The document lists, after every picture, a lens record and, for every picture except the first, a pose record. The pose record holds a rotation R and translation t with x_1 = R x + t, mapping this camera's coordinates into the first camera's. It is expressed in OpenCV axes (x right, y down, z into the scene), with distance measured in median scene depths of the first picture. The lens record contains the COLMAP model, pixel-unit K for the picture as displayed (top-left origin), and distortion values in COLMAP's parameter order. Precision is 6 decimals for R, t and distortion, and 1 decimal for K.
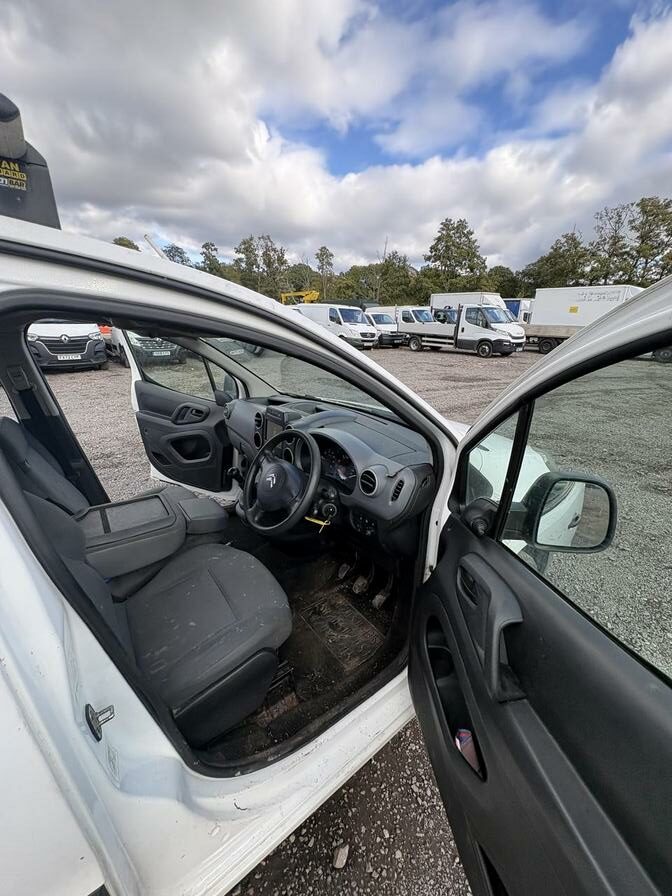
lens RADIAL K [[357.2, 0, 329.8], [0, 357.2, 463.4], [0, 0, 1]] dist [-0.000589, 0.000599]
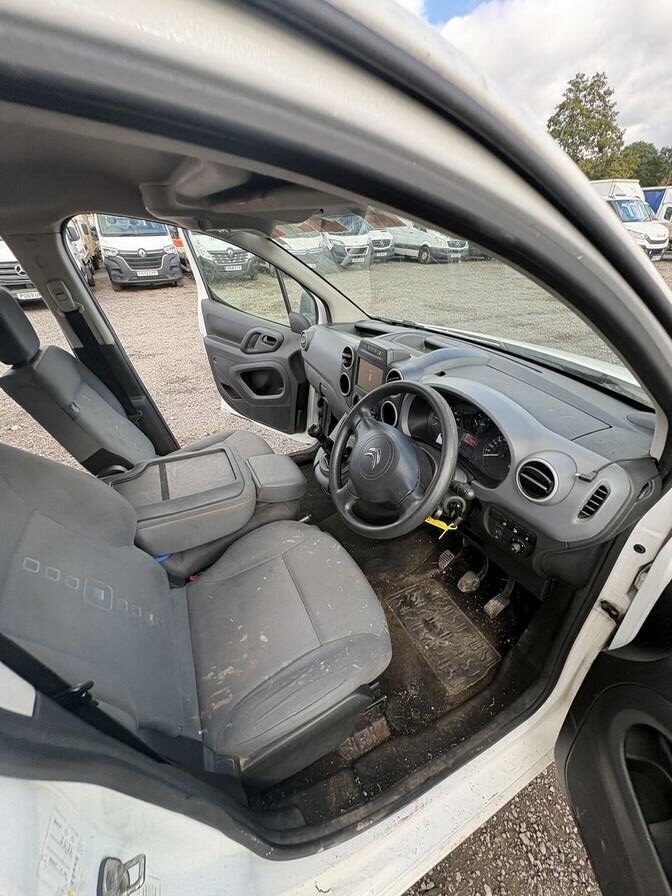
lens RADIAL K [[357.2, 0, 338.7], [0, 357.2, 465.5], [0, 0, 1]] dist [-0.000589, 0.000599]
pose [[0.985420, 0.075192, -0.152625, -0.095242], [-0.042015, 0.976806, 0.209964, -0.061442], [0.164873, -0.200490, 0.965723, 0.249750]]
